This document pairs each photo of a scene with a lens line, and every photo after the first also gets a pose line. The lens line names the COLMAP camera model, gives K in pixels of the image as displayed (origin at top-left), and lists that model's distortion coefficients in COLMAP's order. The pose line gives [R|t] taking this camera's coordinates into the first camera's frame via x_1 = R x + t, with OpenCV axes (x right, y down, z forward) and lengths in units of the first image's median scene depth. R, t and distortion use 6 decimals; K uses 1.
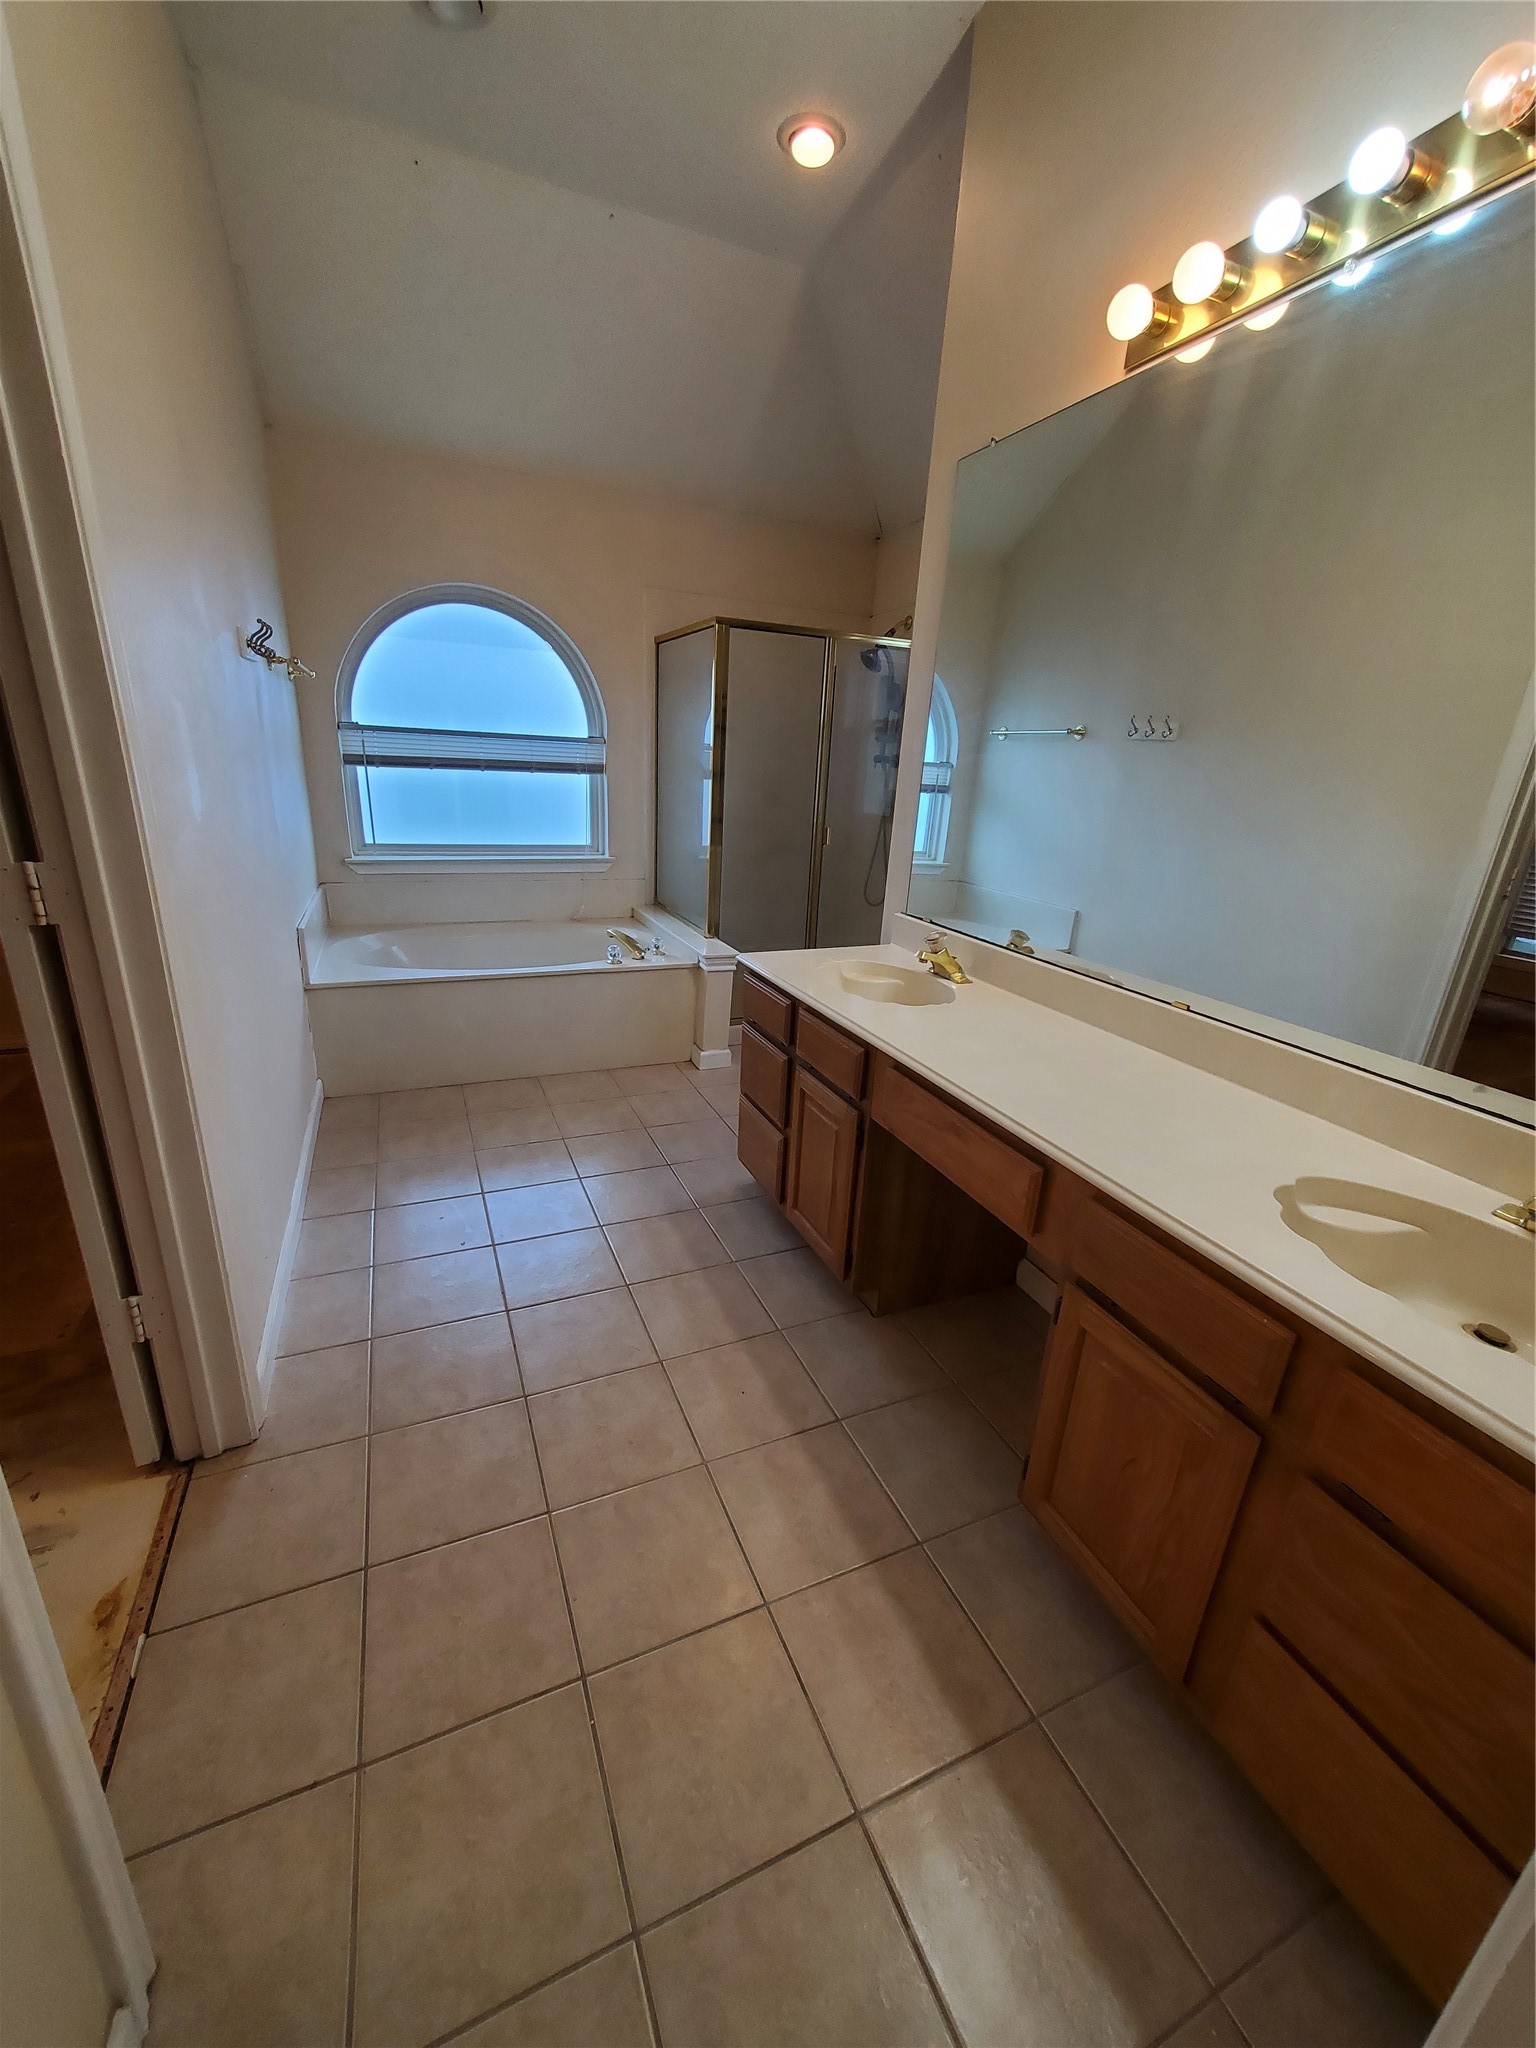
lens RADIAL K [[823.4, 0, 772.0], [0, 823.4, 1028.6], [0, 0, 1]] dist [0.000973, 0.000097]
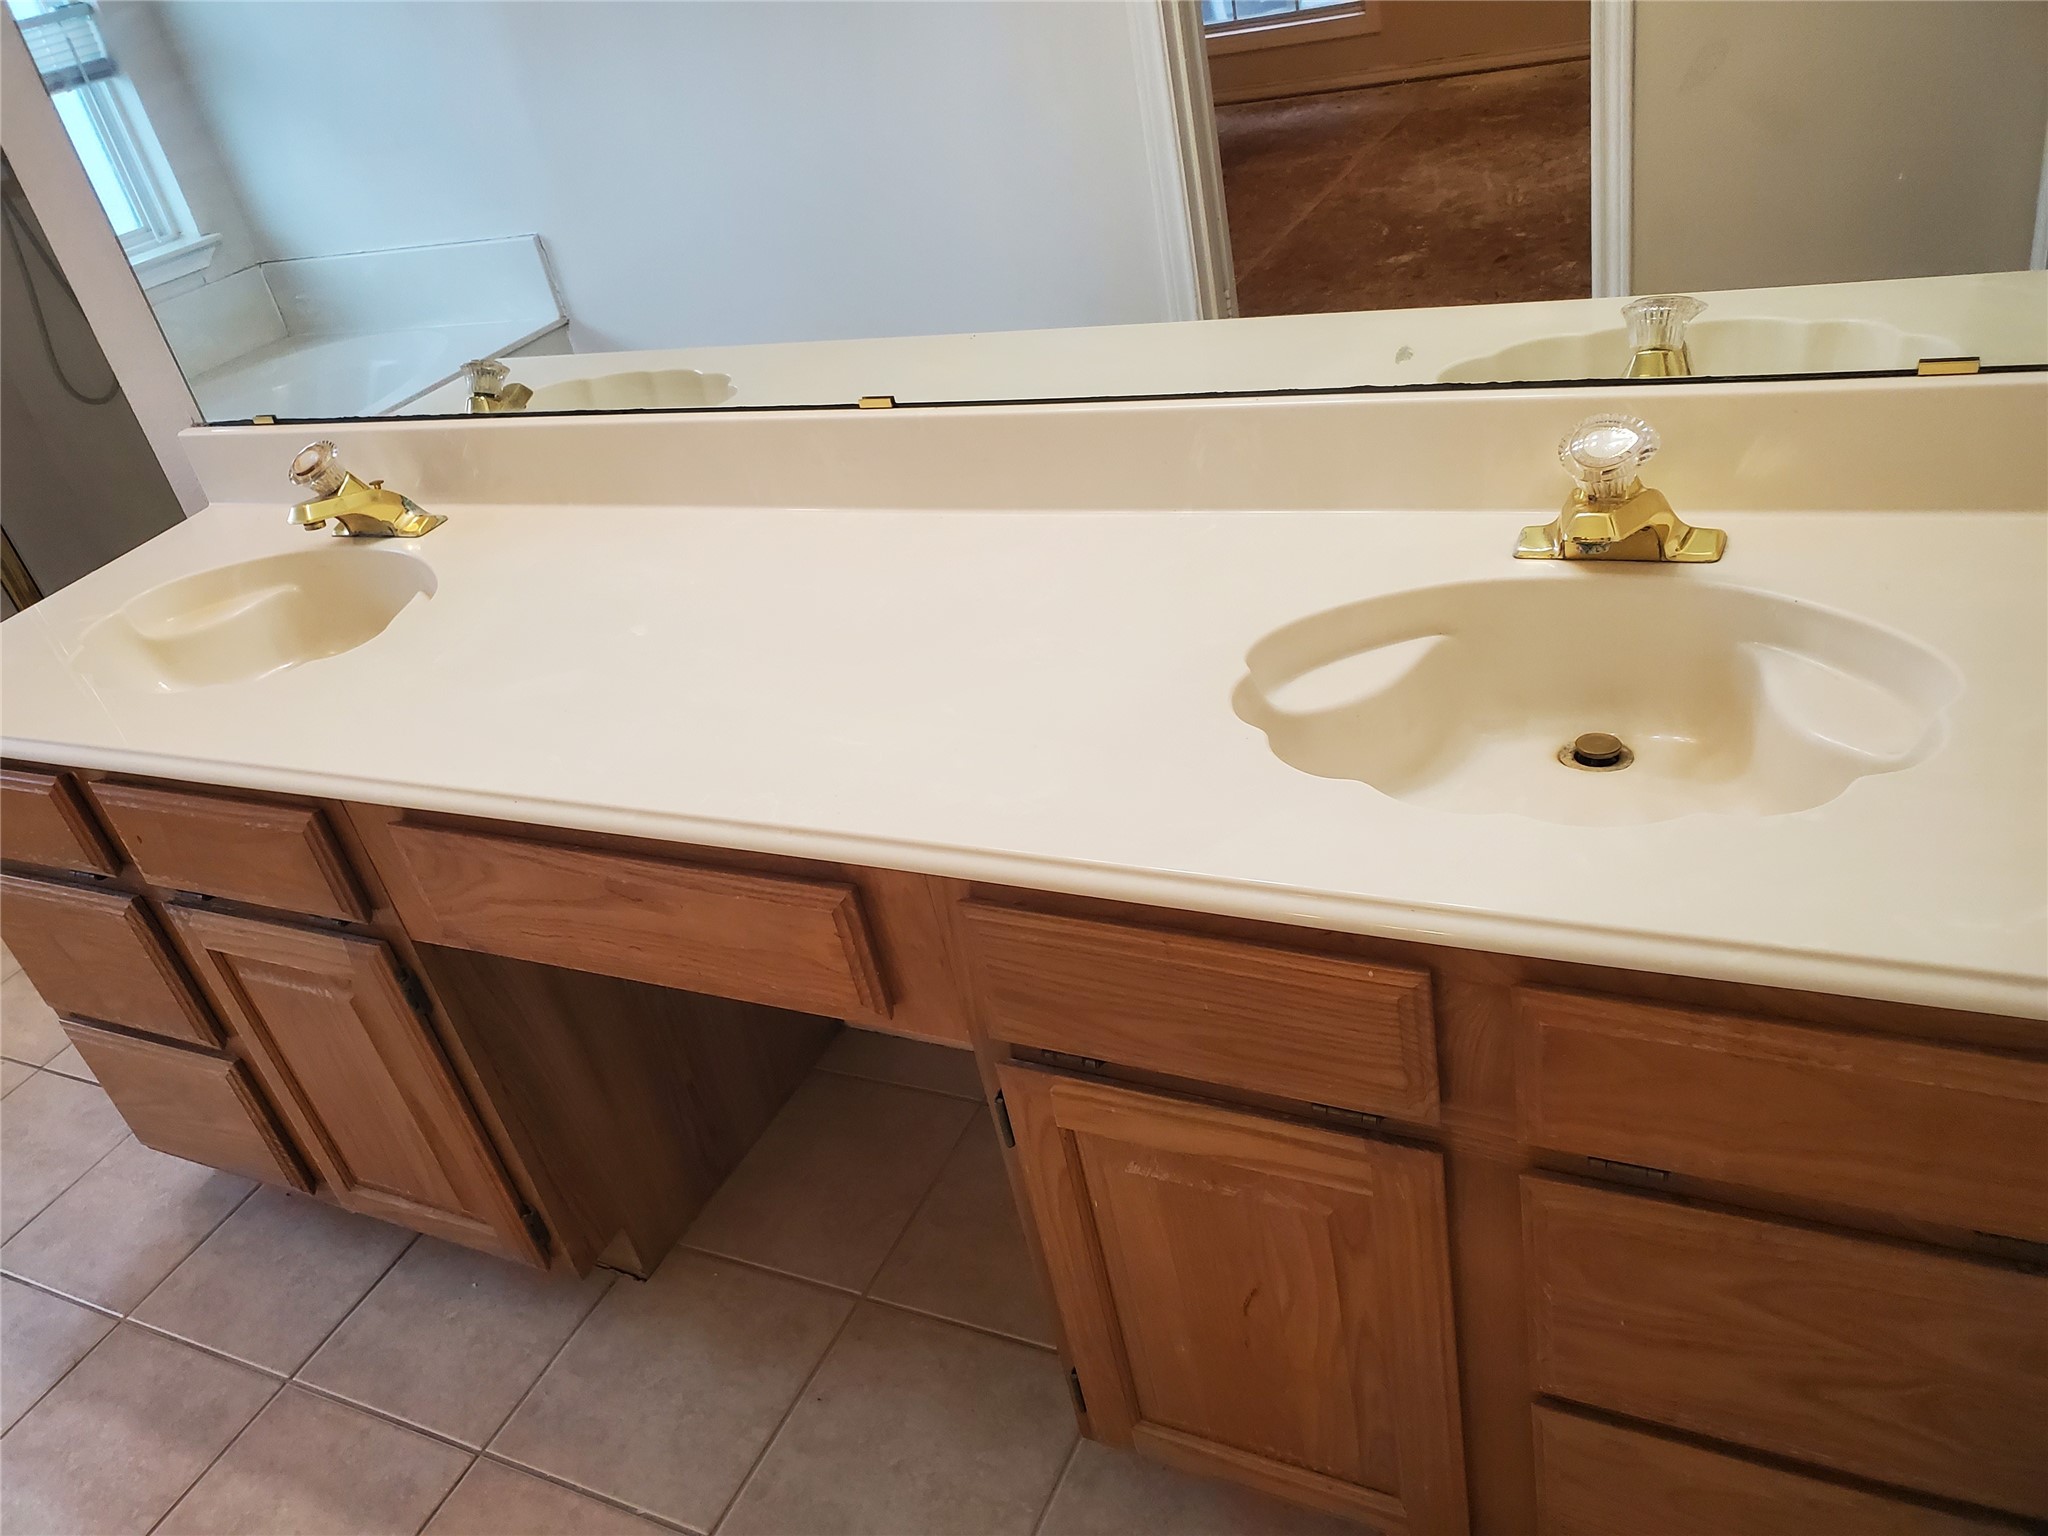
lens RADIAL K [[1602.6, 0, 1021.4], [0, 1602.6, 755.6], [0, 0, 1]] dist [0.035250, -0.029281]
pose [[0.737870, -0.508702, 0.443588, 0.026938], [0.423561, 0.860697, 0.282482, -0.064677], [-0.525494, -0.020549, 0.850549, 0.118926]]
